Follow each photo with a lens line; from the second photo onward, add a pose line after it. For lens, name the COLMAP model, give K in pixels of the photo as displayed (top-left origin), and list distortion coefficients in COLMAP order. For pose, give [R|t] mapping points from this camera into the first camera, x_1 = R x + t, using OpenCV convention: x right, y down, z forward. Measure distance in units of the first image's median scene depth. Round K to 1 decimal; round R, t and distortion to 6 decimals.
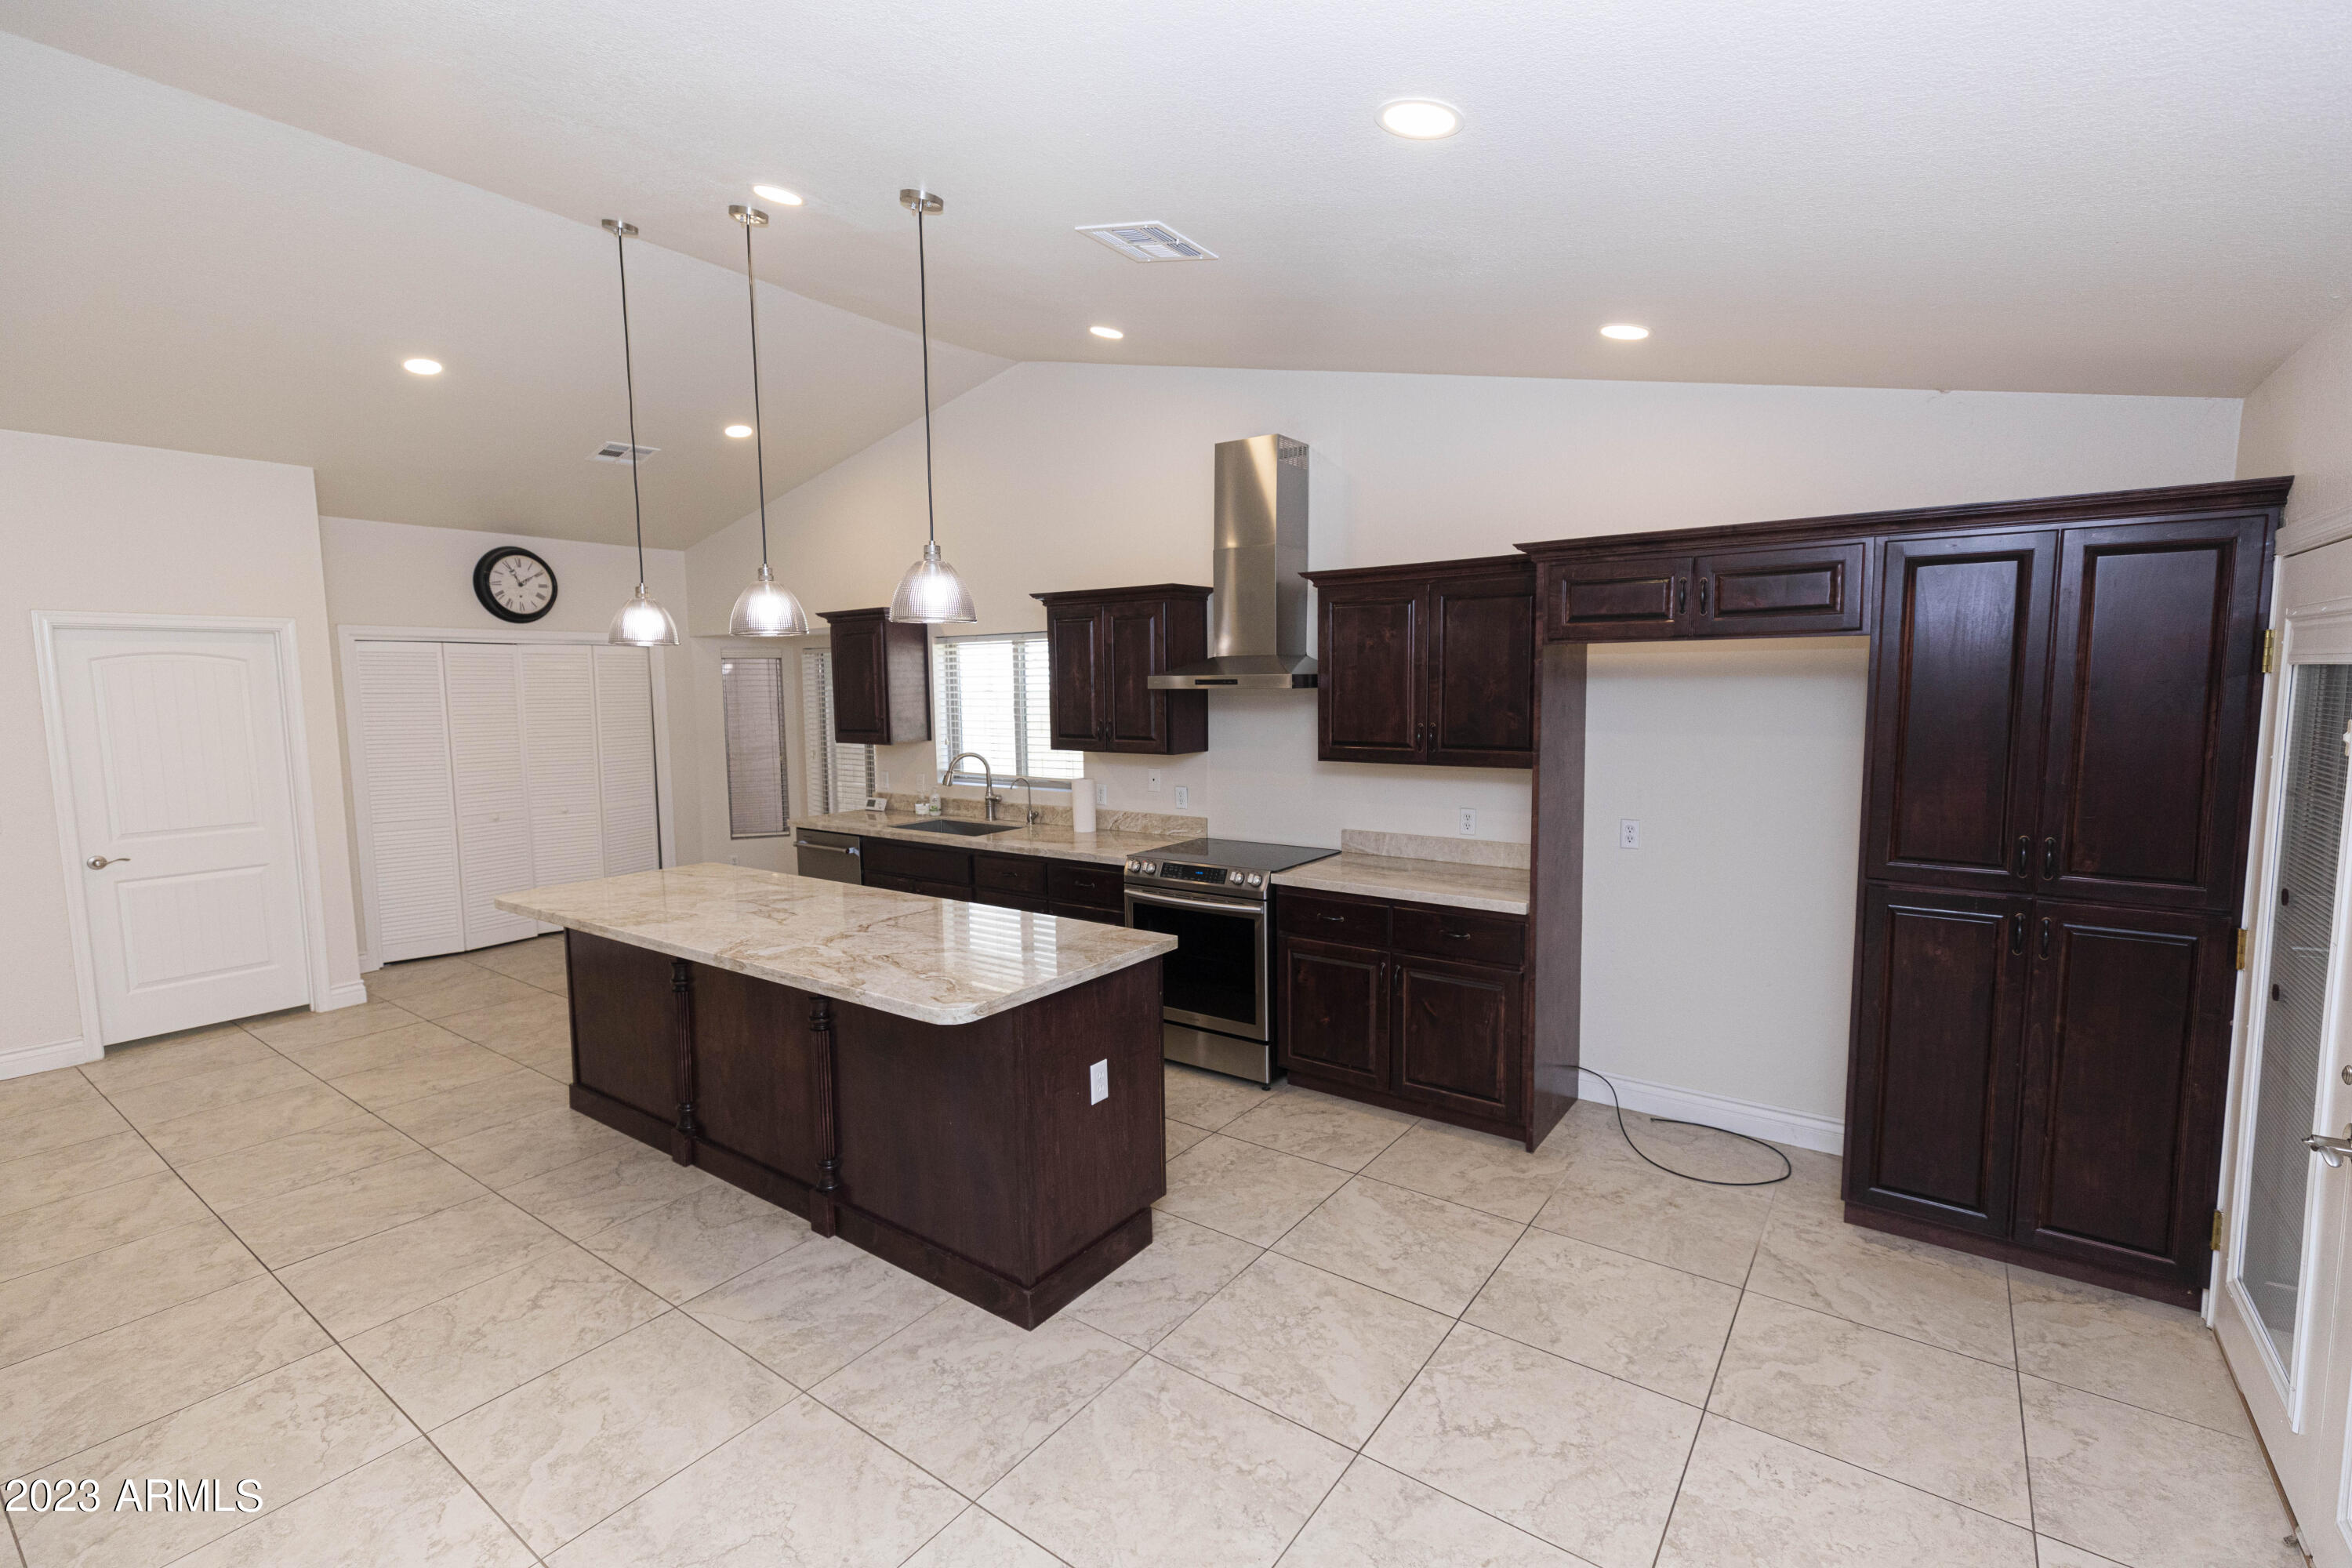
lens RADIAL K [[1049.7, 0, 1181.3], [0, 1049.7, 801.5], [0, 0, 1]] dist [0.002980, 0.000996]
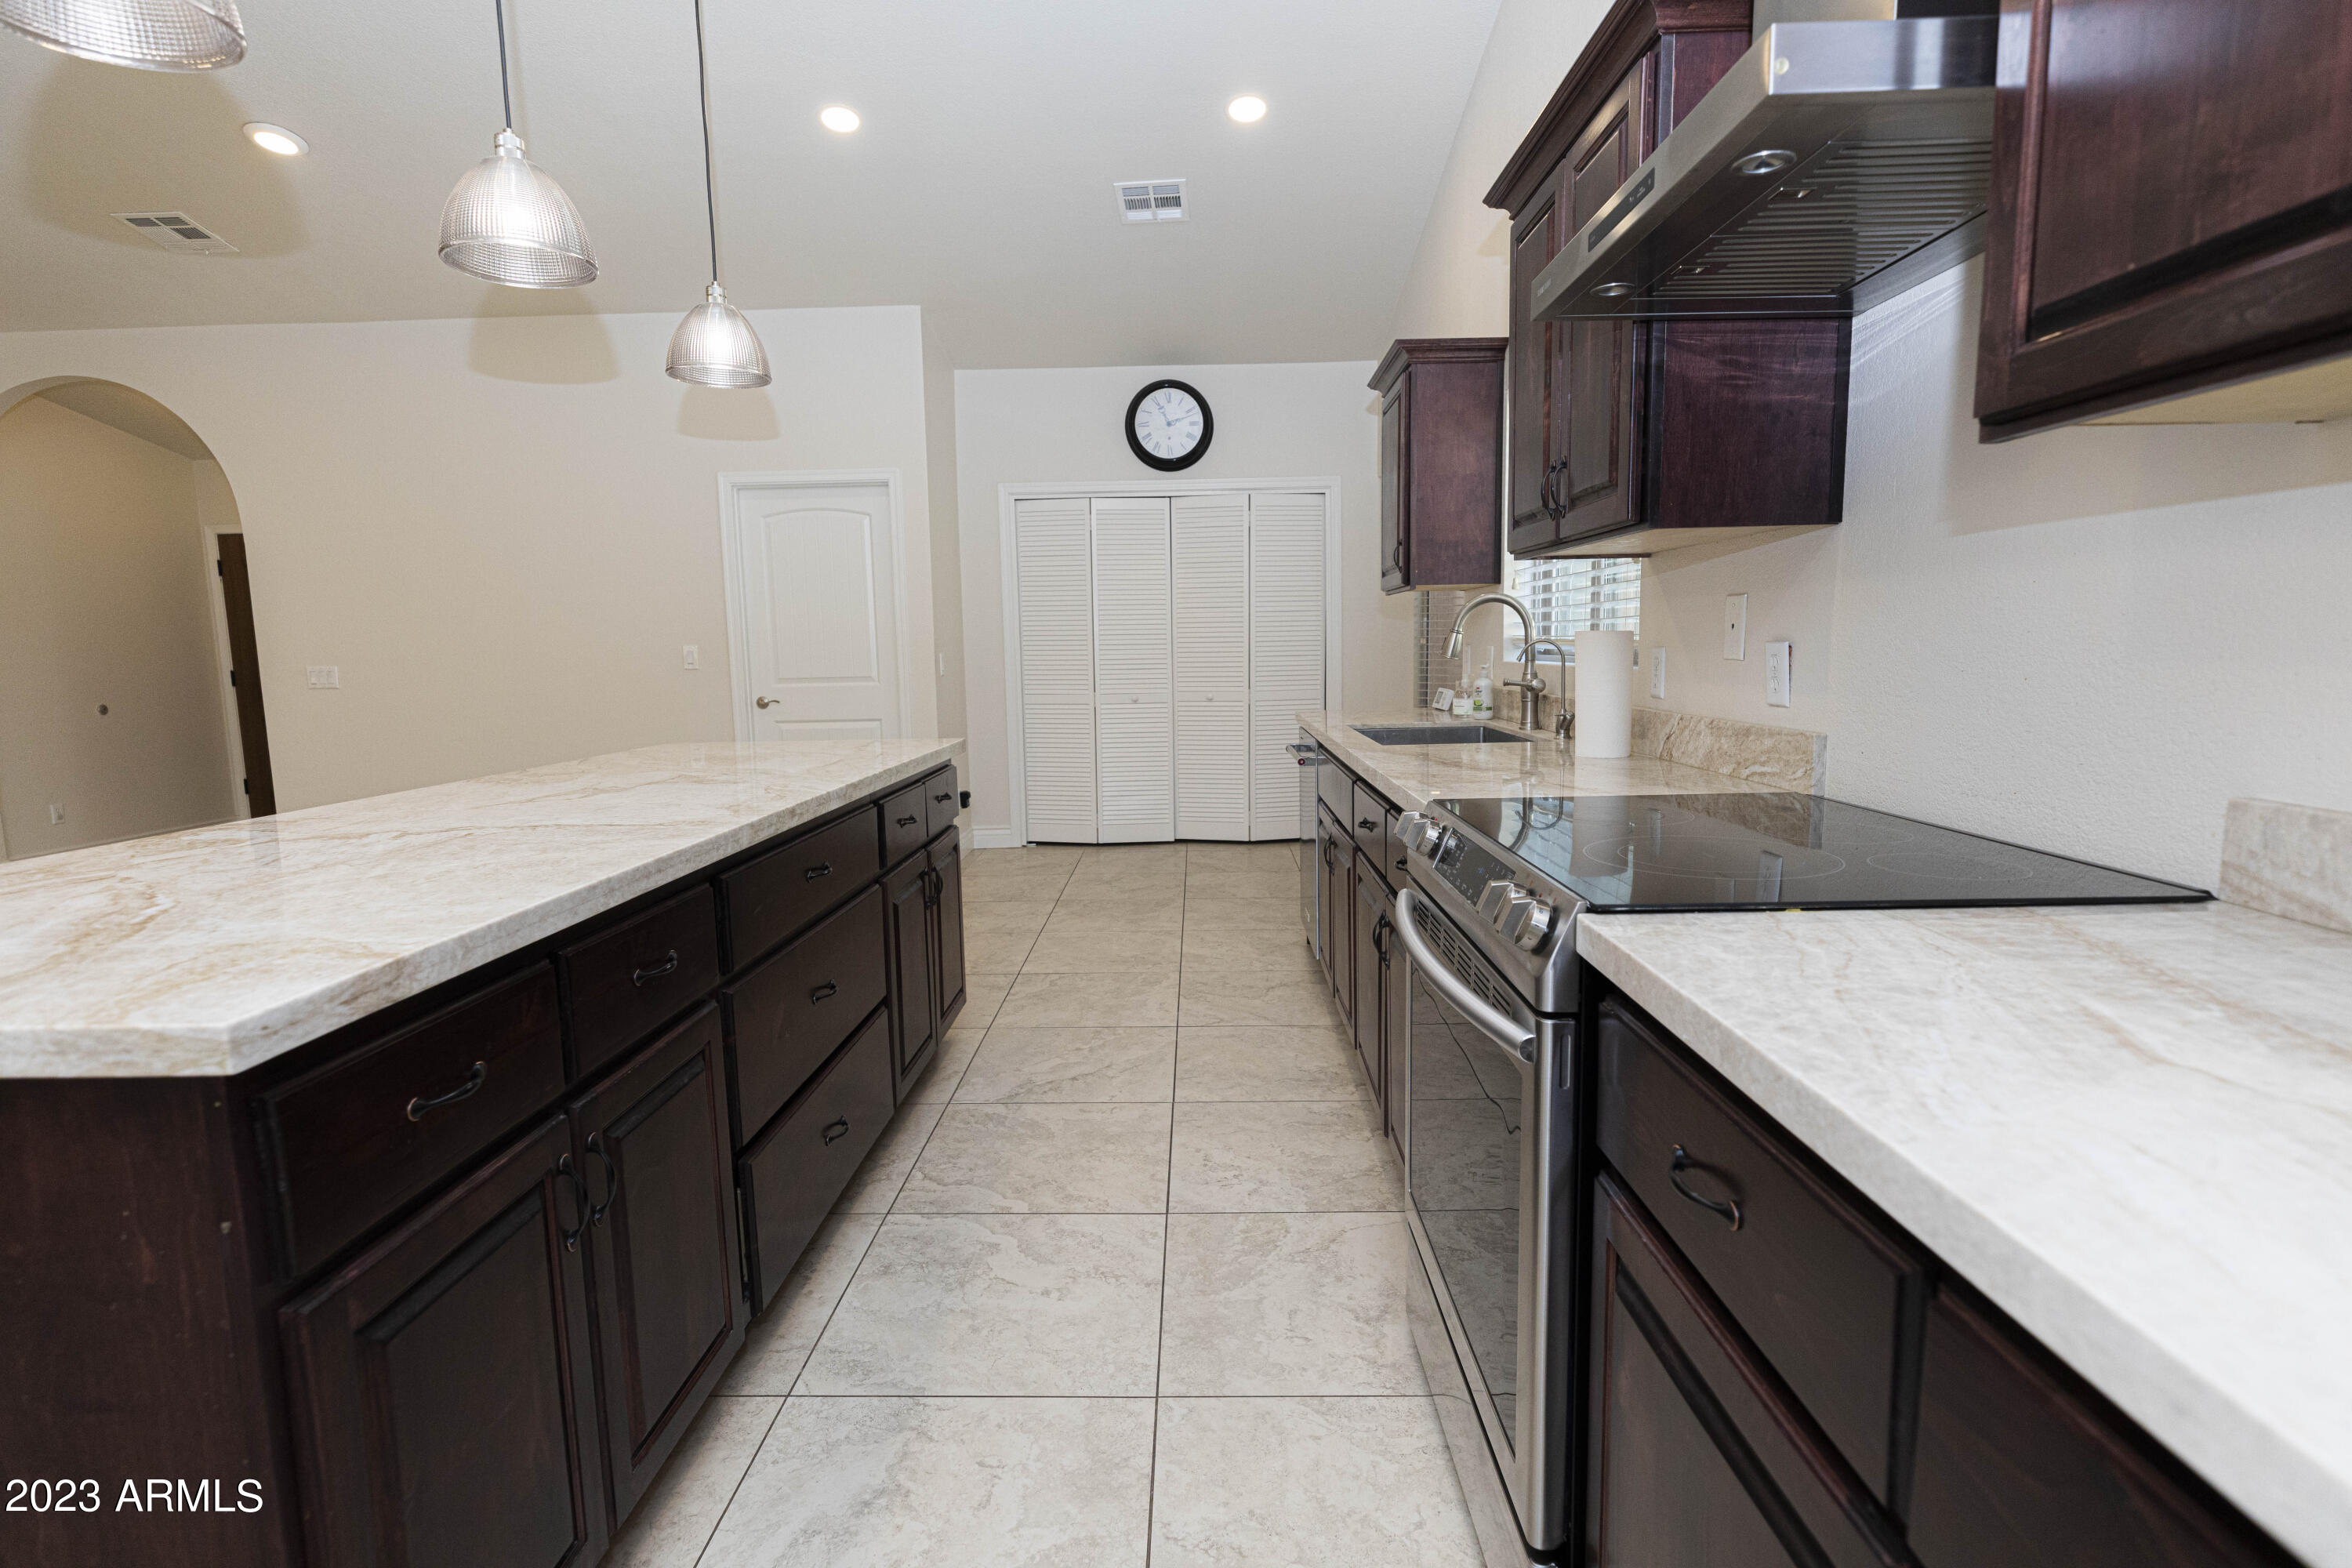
lens RADIAL K [[1155.2, 0, 1177.3], [0, 1155.2, 780.7], [0, 0, 1]] dist [-0.002662, 0.000782]
pose [[0.577447, 0.100874, -0.810172, 0.216570], [-0.081461, 0.994505, 0.065764, 0.023956], [0.812354, 0.028022, 0.582491, 0.653655]]
